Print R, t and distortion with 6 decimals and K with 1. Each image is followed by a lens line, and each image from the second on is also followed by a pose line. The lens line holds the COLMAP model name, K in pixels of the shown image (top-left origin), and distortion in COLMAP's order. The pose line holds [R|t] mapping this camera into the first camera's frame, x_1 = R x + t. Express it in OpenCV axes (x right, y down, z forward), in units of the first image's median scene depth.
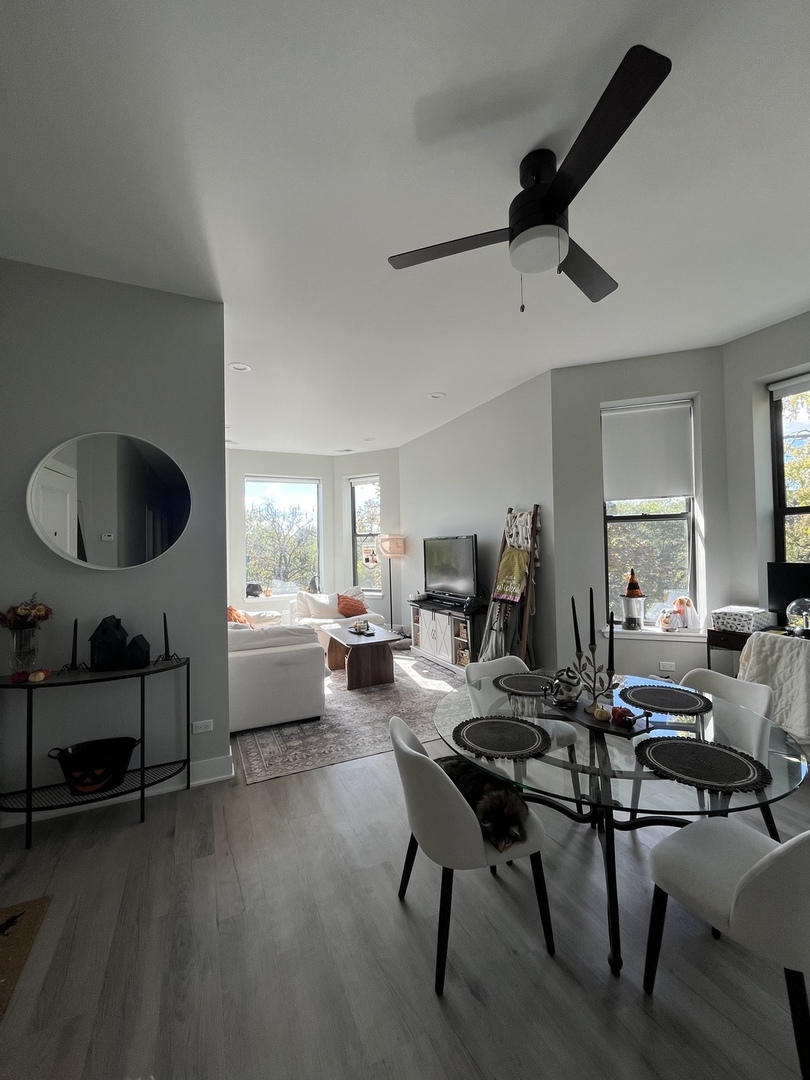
lens RADIAL K [[436.6, 0, 404.2], [0, 436.6, 537.8], [0, 0, 1]] dist [-0.001119, 0.000415]
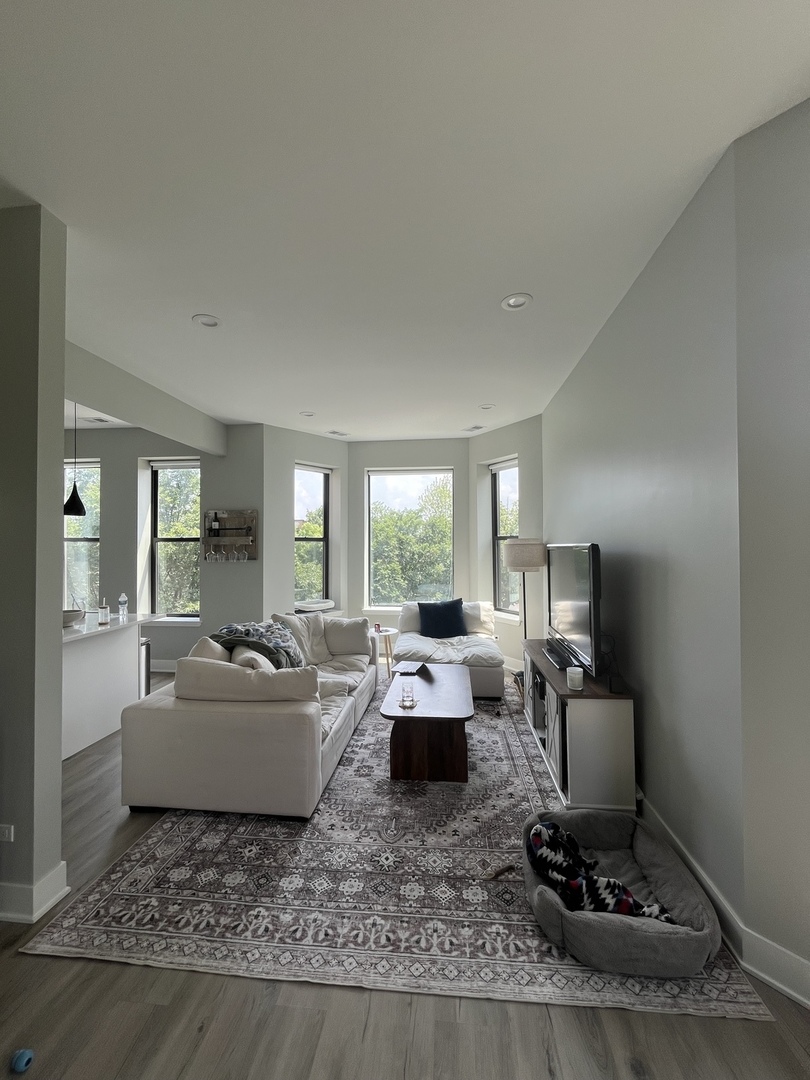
lens RADIAL K [[436.6, 0, 404.5], [0, 436.6, 540.9], [0, 0, 1]] dist [-0.001119, 0.000415]
pose [[0.854620, 0.010079, -0.519156, 0.195399], [0.000359, 0.999800, 0.020002, -0.020650], [0.519254, -0.017280, 0.854445, 0.333411]]
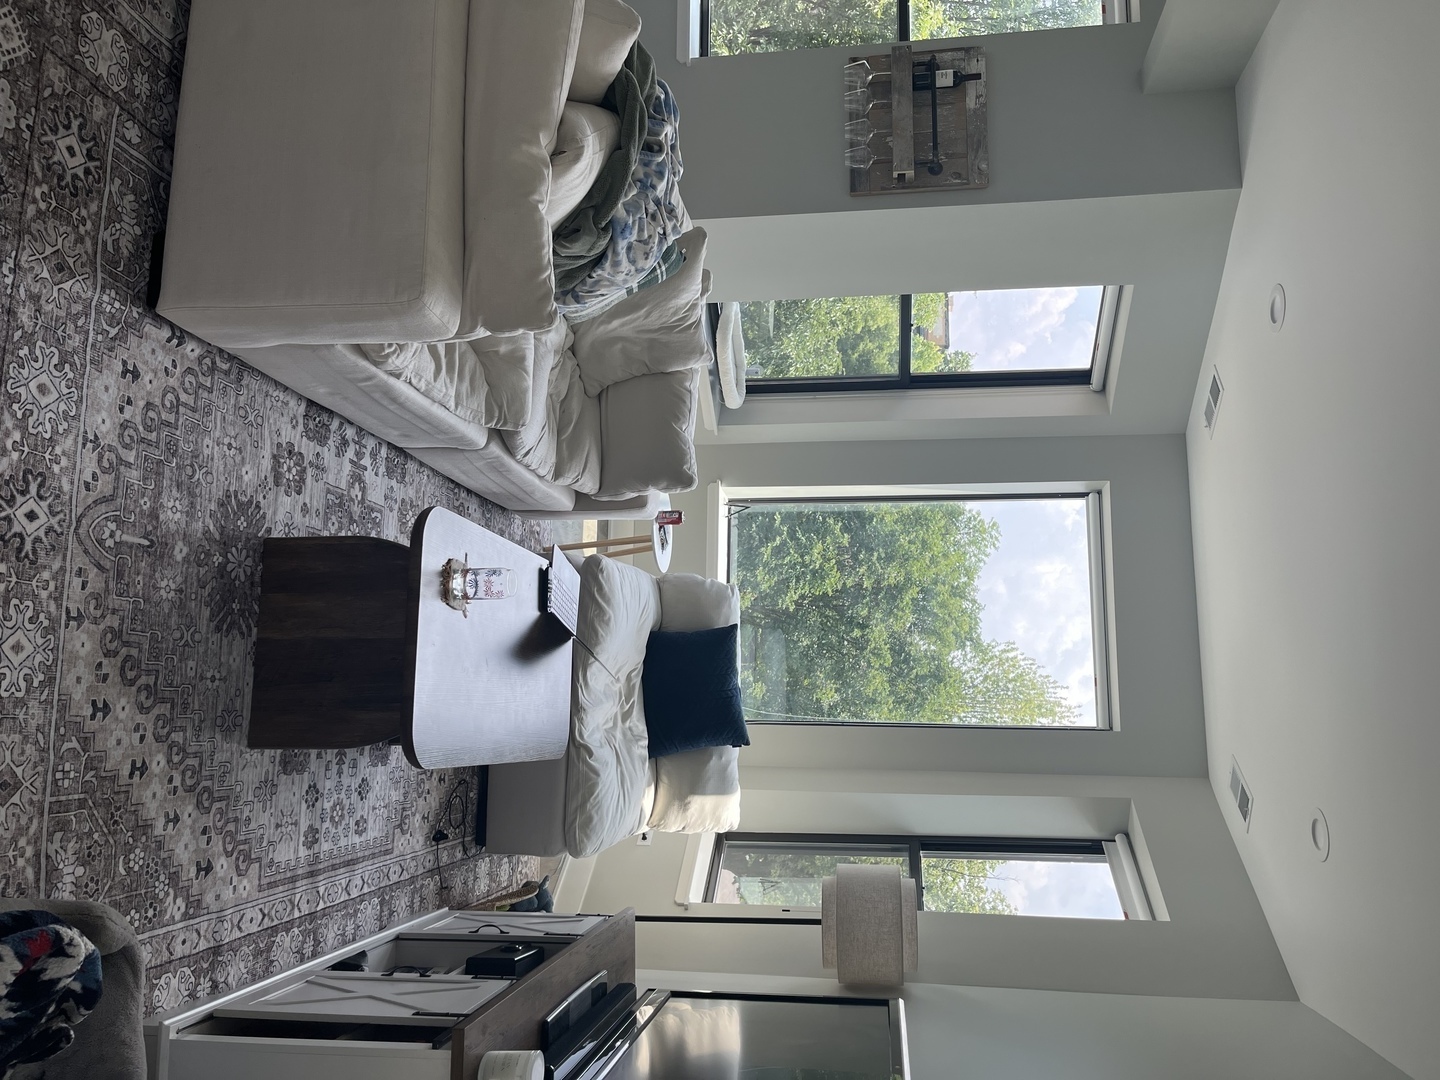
lens RADIAL K [[1085.1, 0, 722.2], [0, 1085.1, 534.7], [0, 0, 1]] dist [0.036025, -0.038701]
pose [[-0.092847, 0.819228, -0.565902, 0.168513], [-0.984250, 0.010357, 0.176479, -0.011858], [0.150437, 0.573374, 0.805364, 0.401626]]
